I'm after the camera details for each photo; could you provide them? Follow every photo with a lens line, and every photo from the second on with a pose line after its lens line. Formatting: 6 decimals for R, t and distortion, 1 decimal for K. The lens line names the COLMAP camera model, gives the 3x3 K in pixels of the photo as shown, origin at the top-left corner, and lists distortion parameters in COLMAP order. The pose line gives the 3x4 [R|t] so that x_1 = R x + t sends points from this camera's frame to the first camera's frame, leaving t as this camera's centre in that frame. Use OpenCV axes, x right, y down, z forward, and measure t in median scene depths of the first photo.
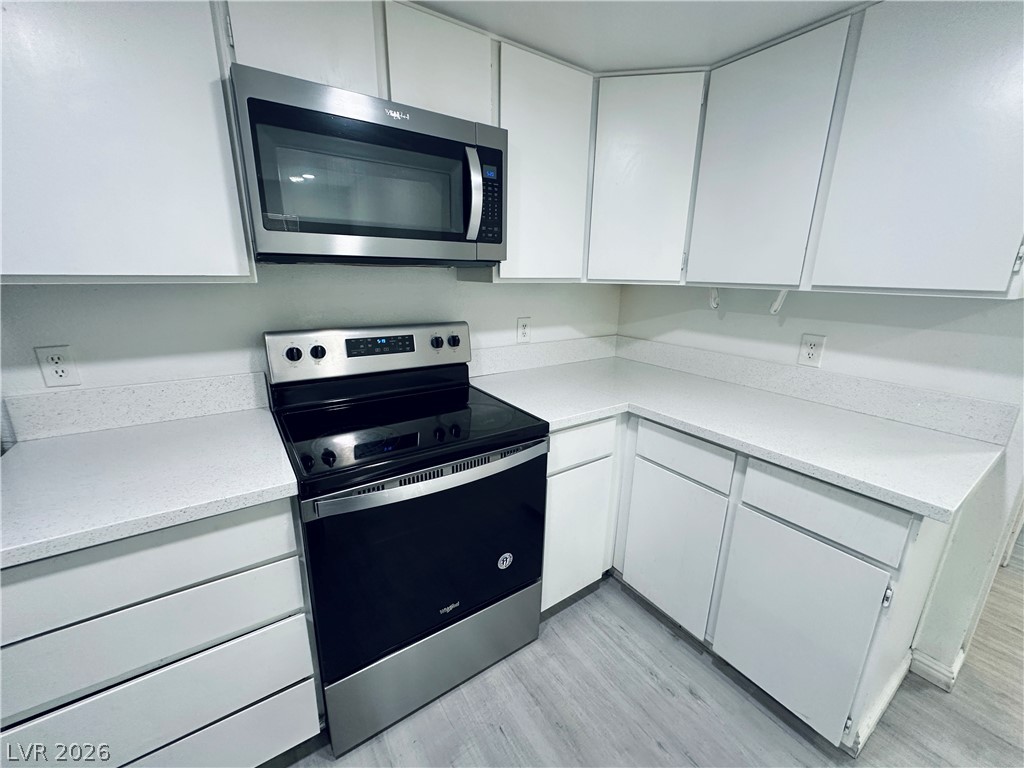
lens RADIAL K [[410.4, 0, 511.8], [0, 410.4, 382.6], [0, 0, 1]] dist [-0.003081, 0.001667]
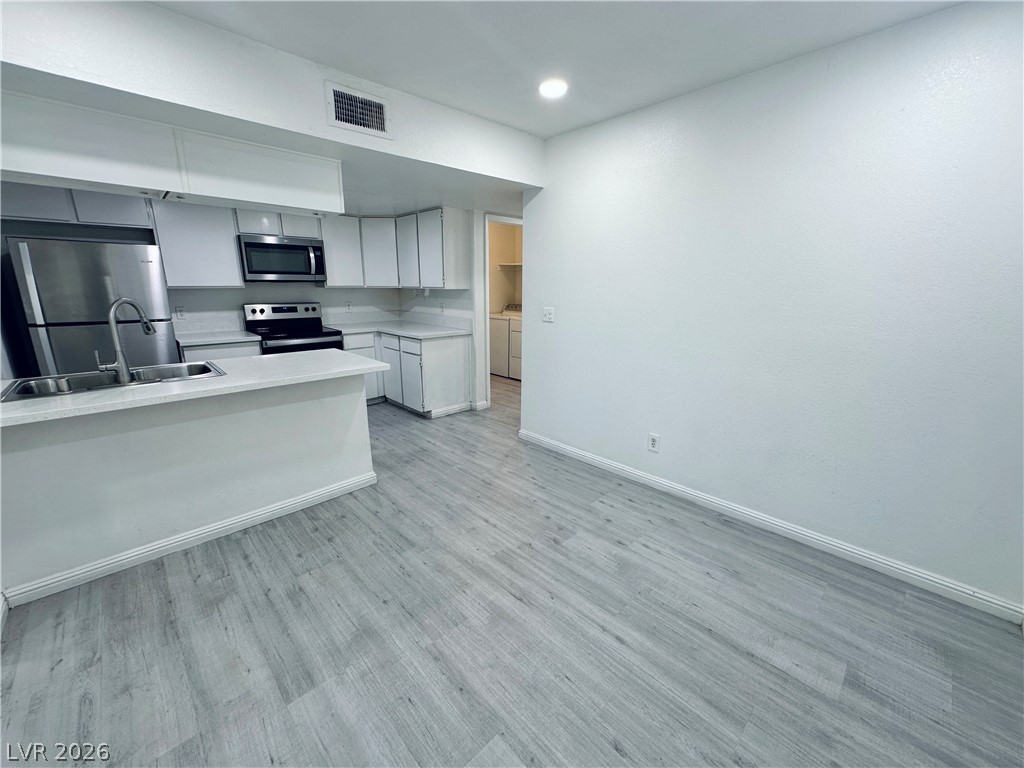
lens RADIAL K [[410.4, 0, 515.6], [0, 410.4, 385.4], [0, 0, 1]] dist [-0.003081, 0.001667]
pose [[0.985529, -0.051709, 0.161425, 0.867049], [0.054481, 0.998433, -0.012793, 0.623367], [-0.160511, 0.021402, 0.986802, -2.305053]]
